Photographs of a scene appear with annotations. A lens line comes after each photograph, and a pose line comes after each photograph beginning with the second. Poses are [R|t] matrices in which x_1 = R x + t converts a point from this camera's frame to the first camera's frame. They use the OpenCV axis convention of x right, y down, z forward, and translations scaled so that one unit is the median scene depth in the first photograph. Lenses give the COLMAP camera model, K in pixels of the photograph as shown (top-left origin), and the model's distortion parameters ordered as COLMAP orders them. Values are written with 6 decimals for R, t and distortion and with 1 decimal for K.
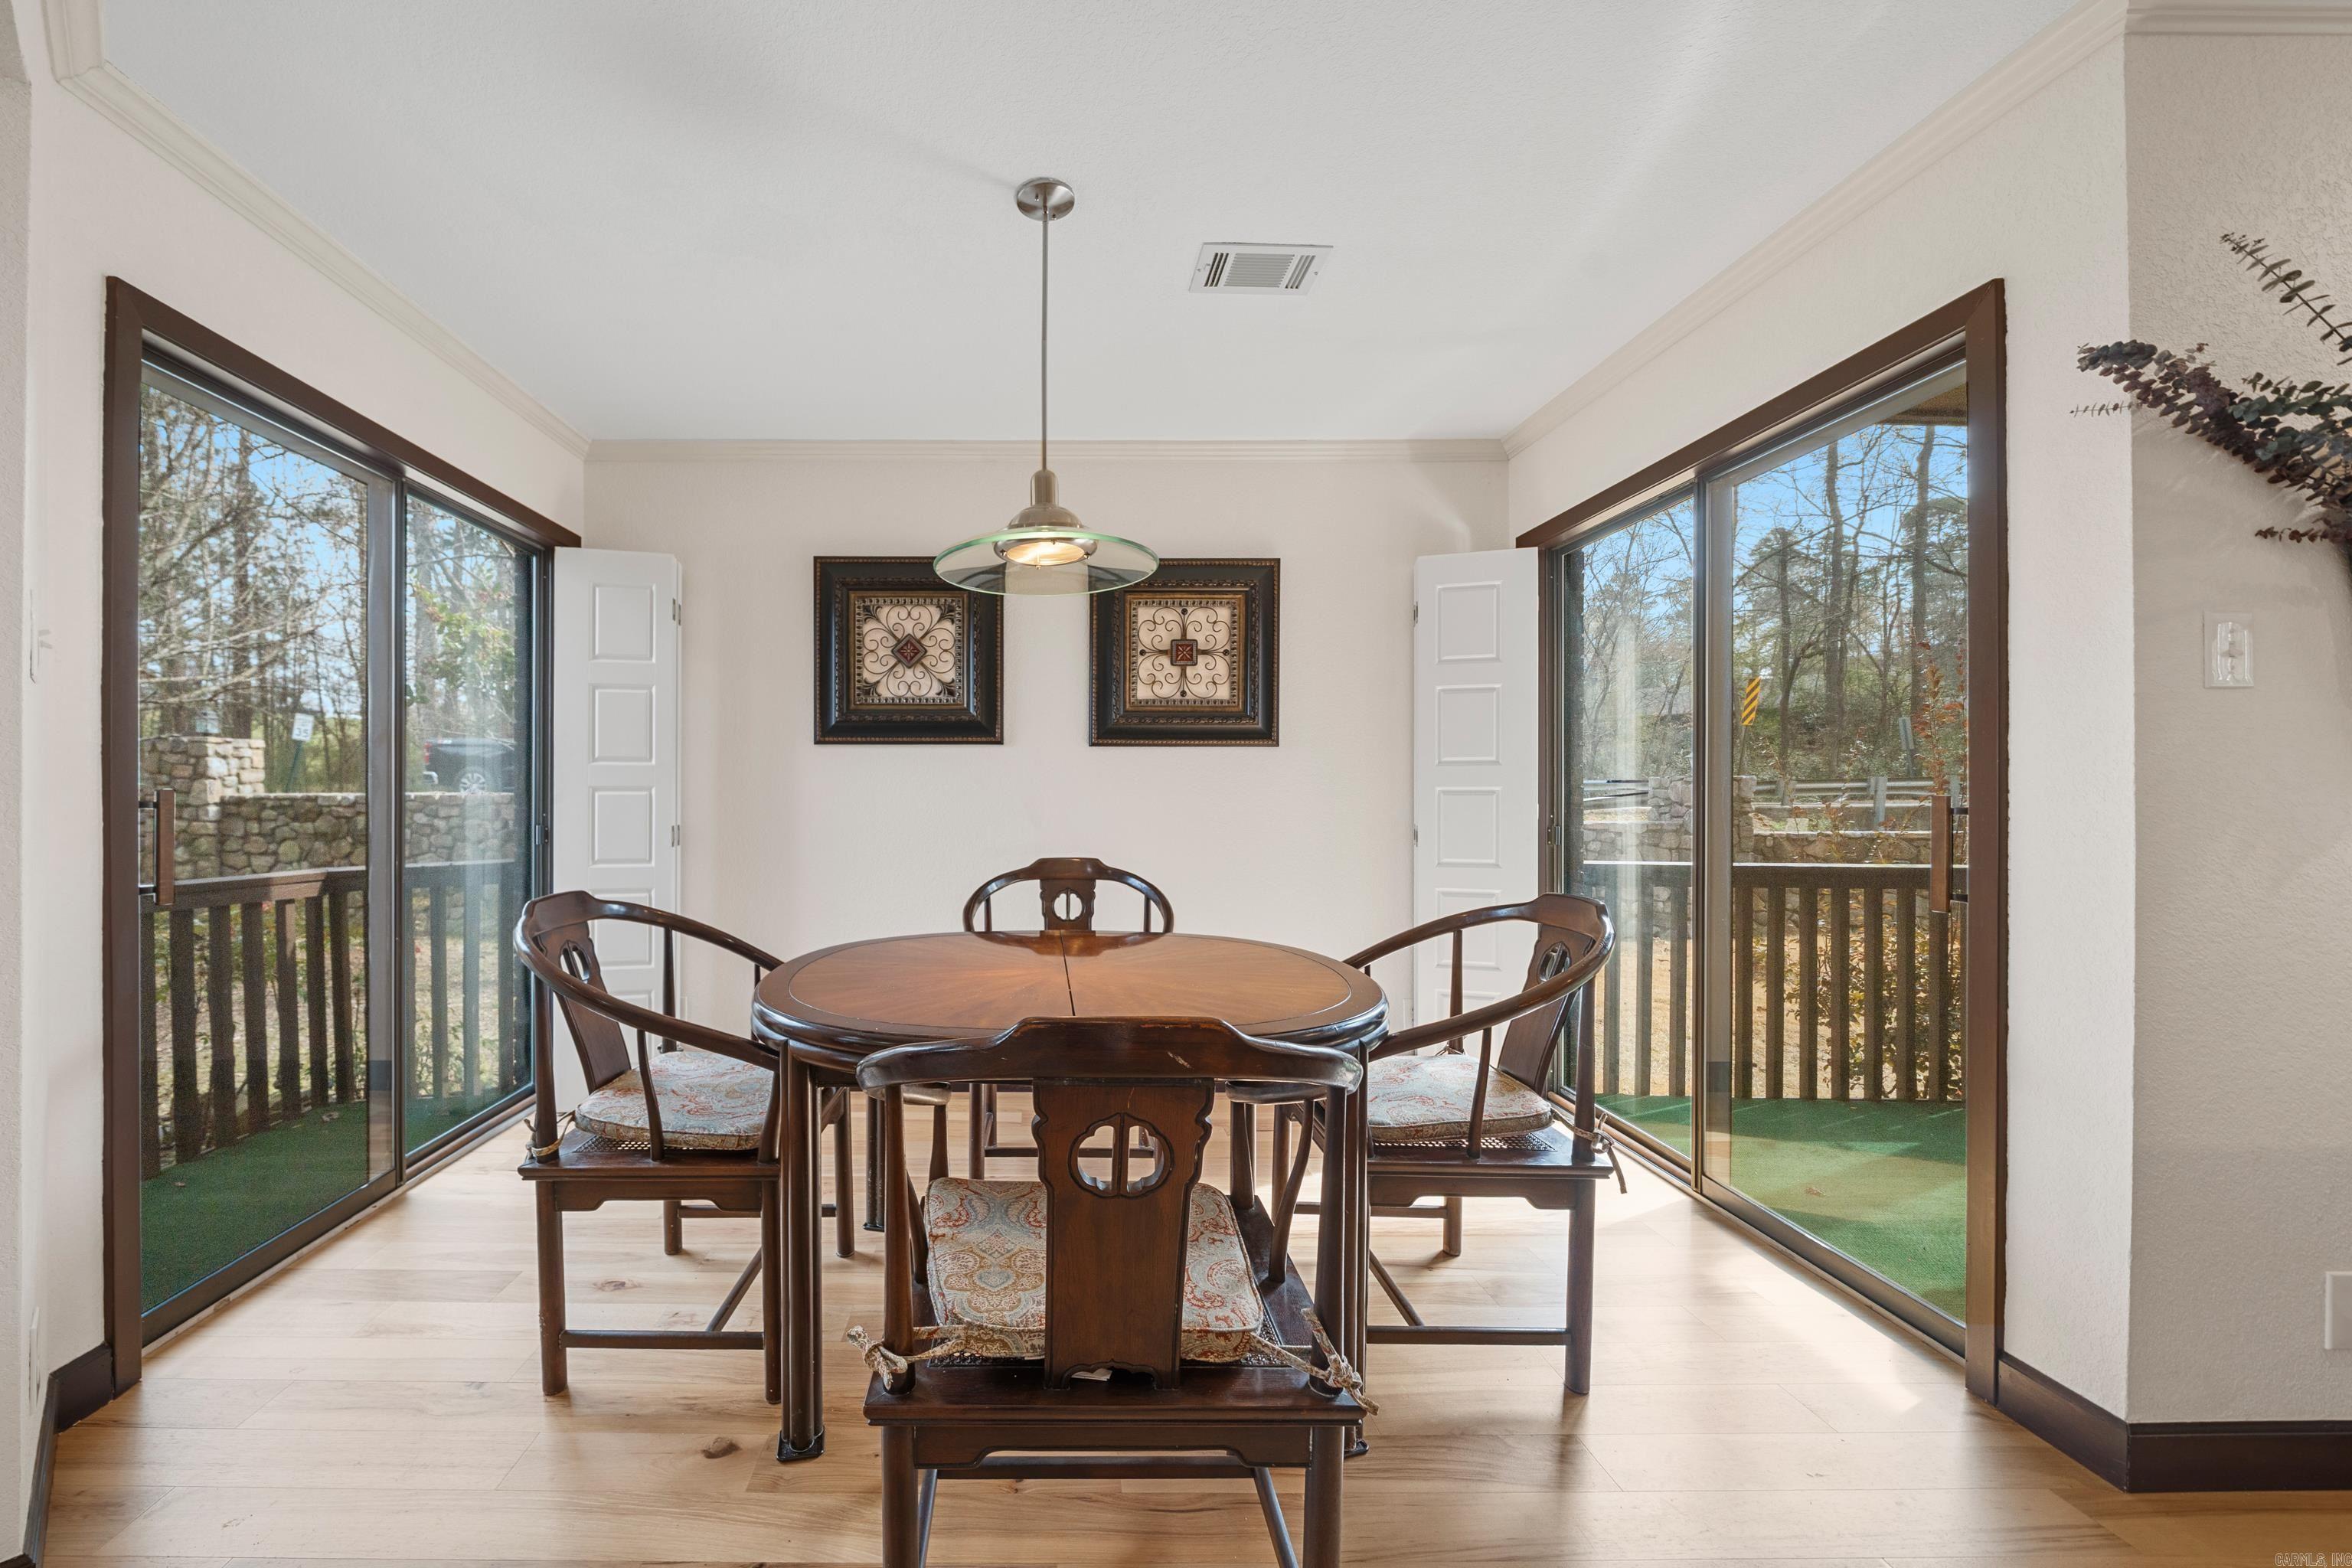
lens RADIAL K [[855.1, 0, 1023.0], [0, 855.1, 796.3], [0, 0, 1]] dist [-0.003268, -0.000429]
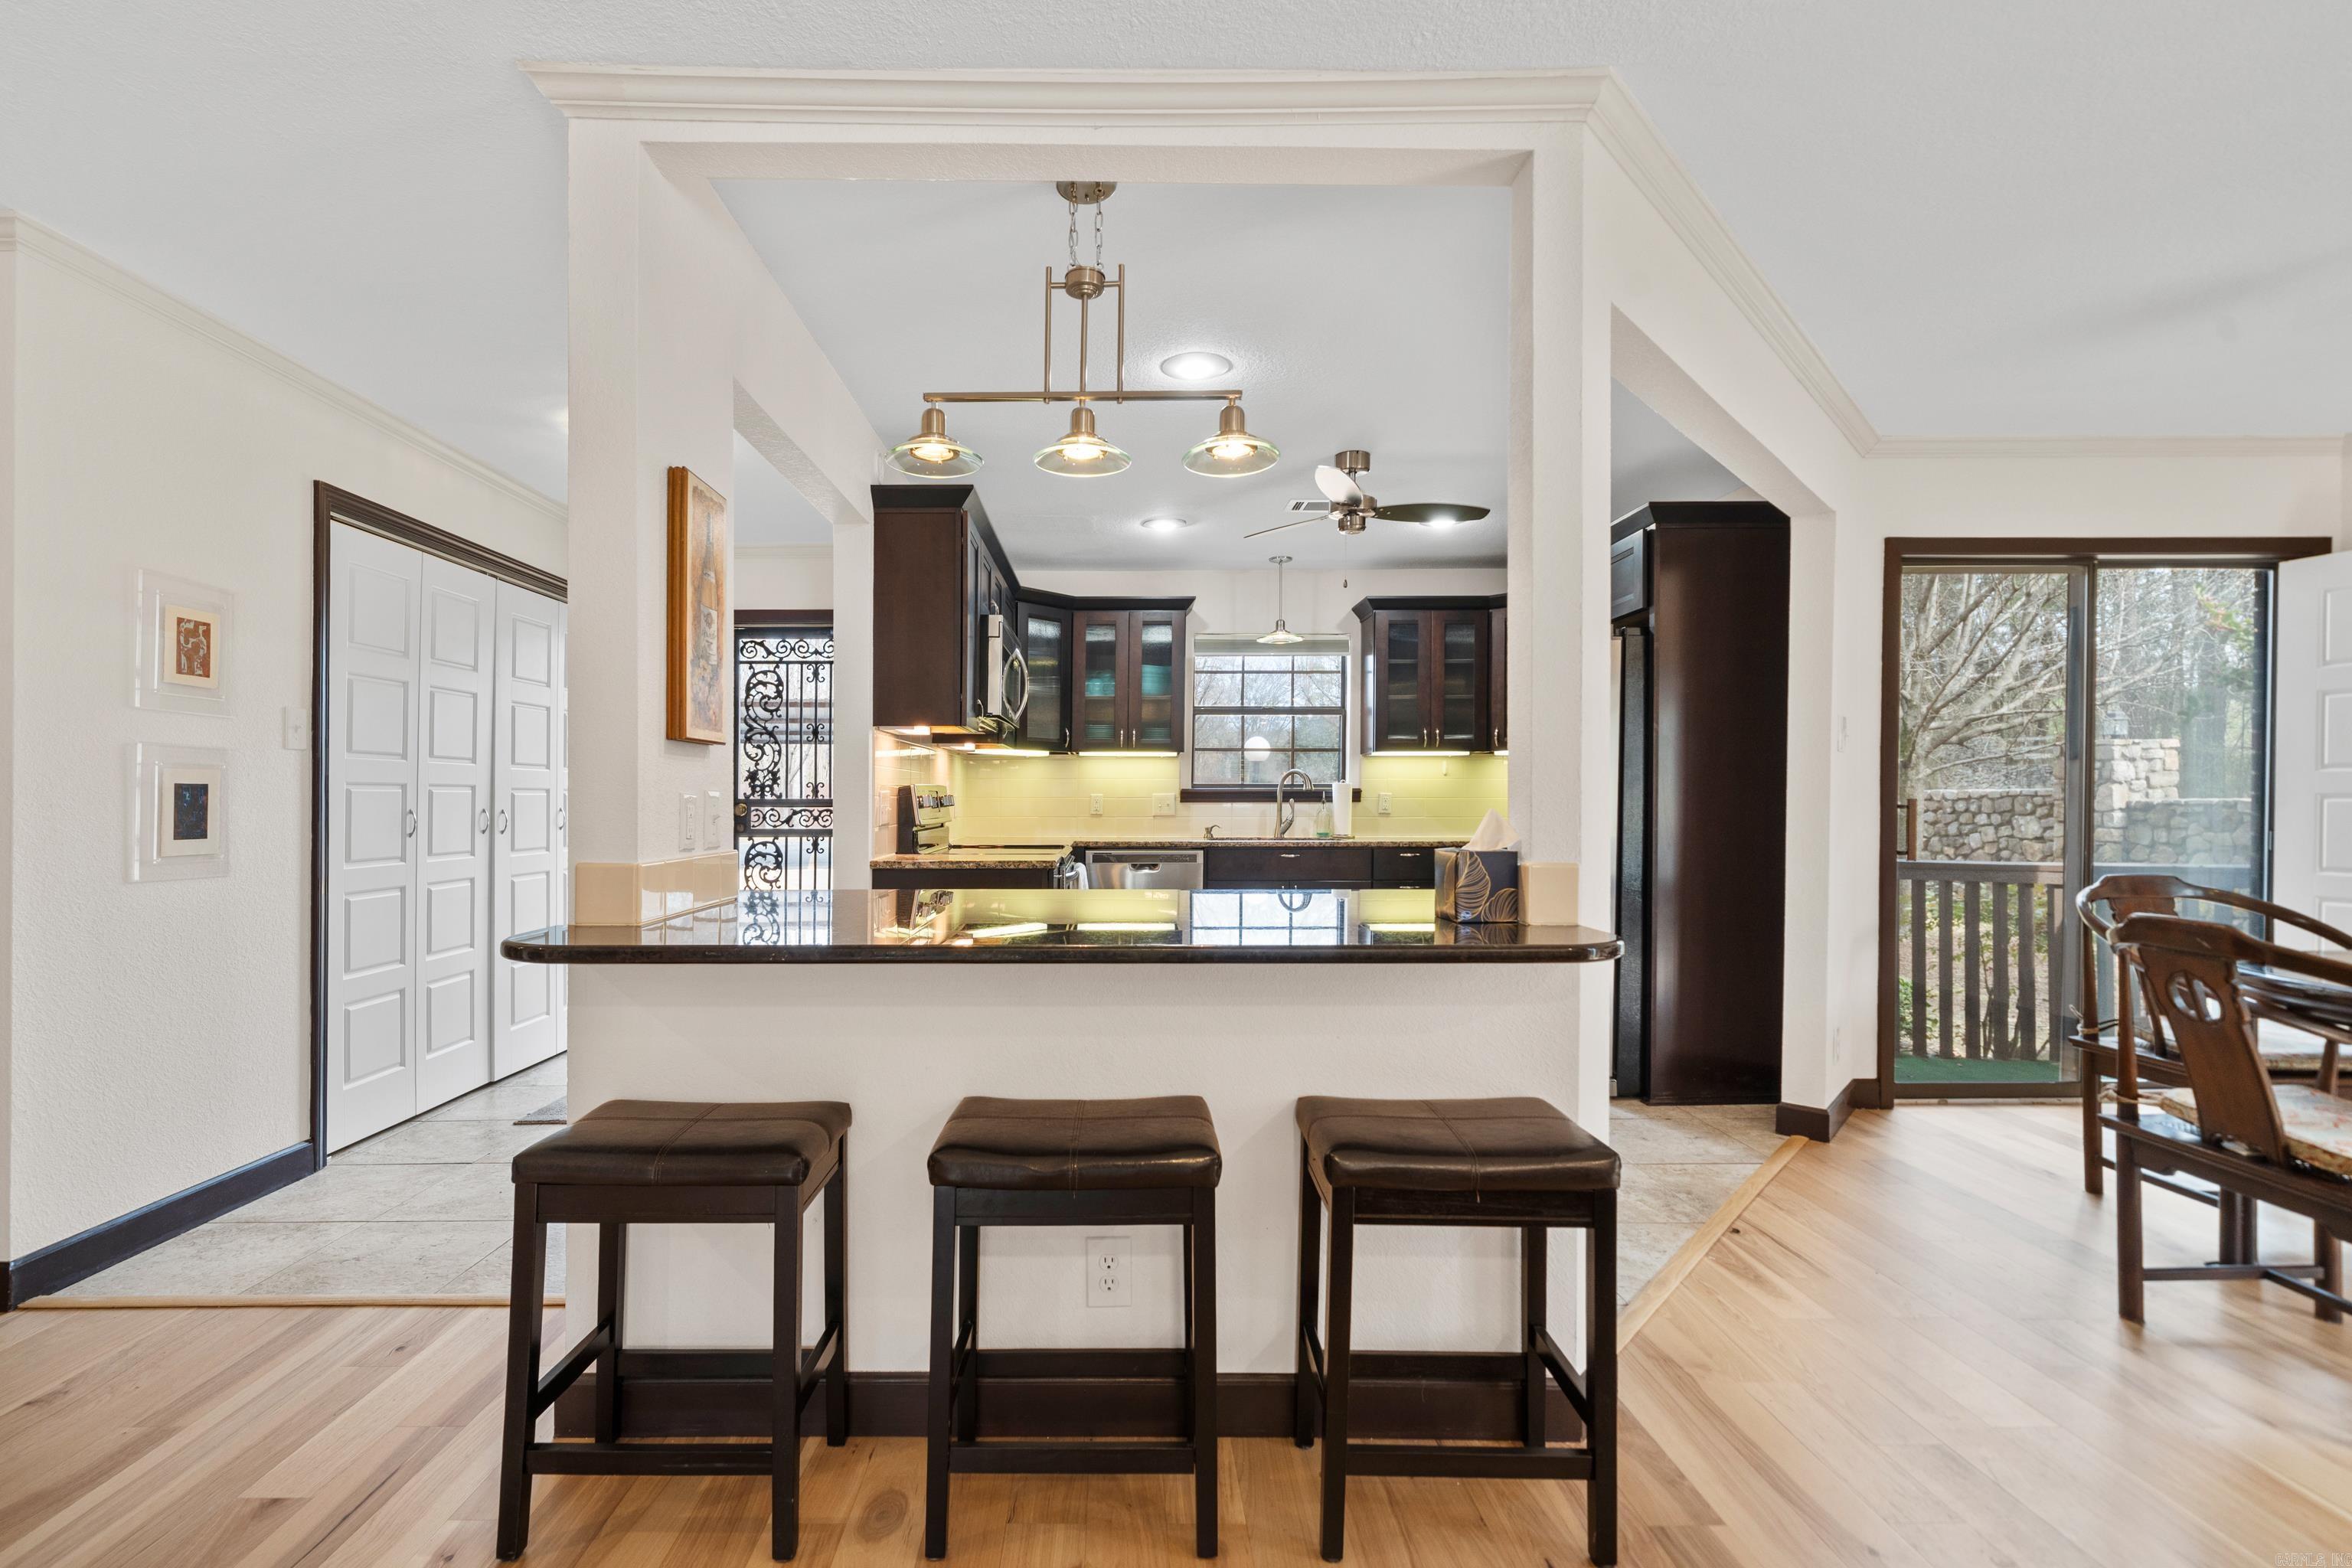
lens RADIAL K [[1074.6, 0, 1133.2], [0, 1074.6, 799.8], [0, 0, 1]] dist [-0.000684, -0.000150]
pose [[0.023608, 0.002550, -0.999718, 0.669956], [-0.003984, 0.999989, 0.002456, -0.001394], [0.999713, 0.003925, 0.023618, -0.381951]]
